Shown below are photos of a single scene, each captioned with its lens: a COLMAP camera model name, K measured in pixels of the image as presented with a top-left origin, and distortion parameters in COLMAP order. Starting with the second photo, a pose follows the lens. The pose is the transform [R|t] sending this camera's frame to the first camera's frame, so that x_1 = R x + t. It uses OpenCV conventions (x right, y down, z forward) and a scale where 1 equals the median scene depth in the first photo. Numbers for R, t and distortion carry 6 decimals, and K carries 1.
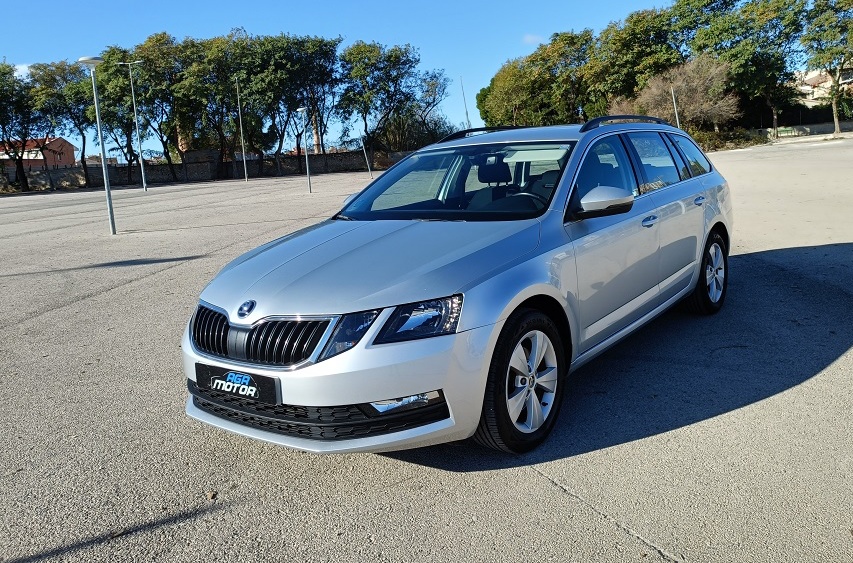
lens RADIAL K [[616.0, 0, 427.1], [0, 616.0, 281.7], [0, 0, 1]] dist [0.005474, -0.004265]
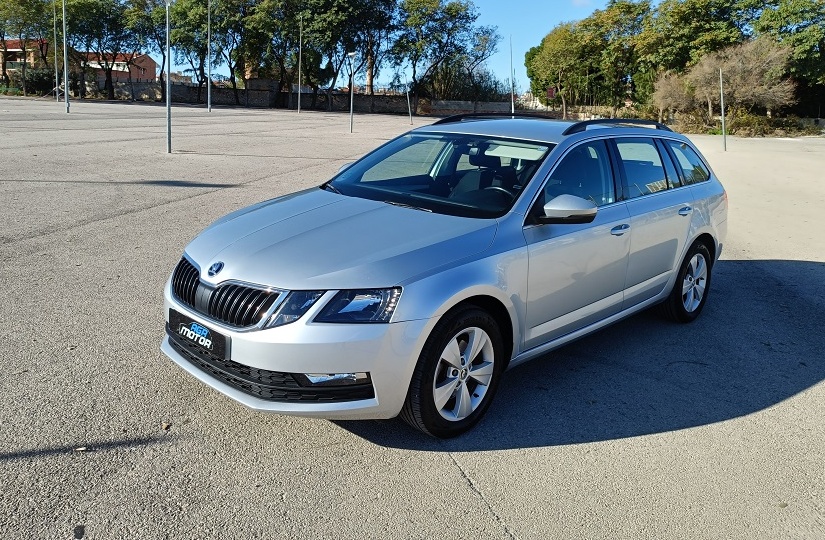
lens RADIAL K [[593.3, 0, 412.2], [0, 593.3, 215.7], [0, 0, 1]] dist [-0.000689, 0.000540]
pose [[0.981836, 0.136943, -0.131321, 0.115634], [-0.133483, 0.990438, 0.034841, -0.084914], [0.134837, -0.016679, 0.990727, -0.012851]]
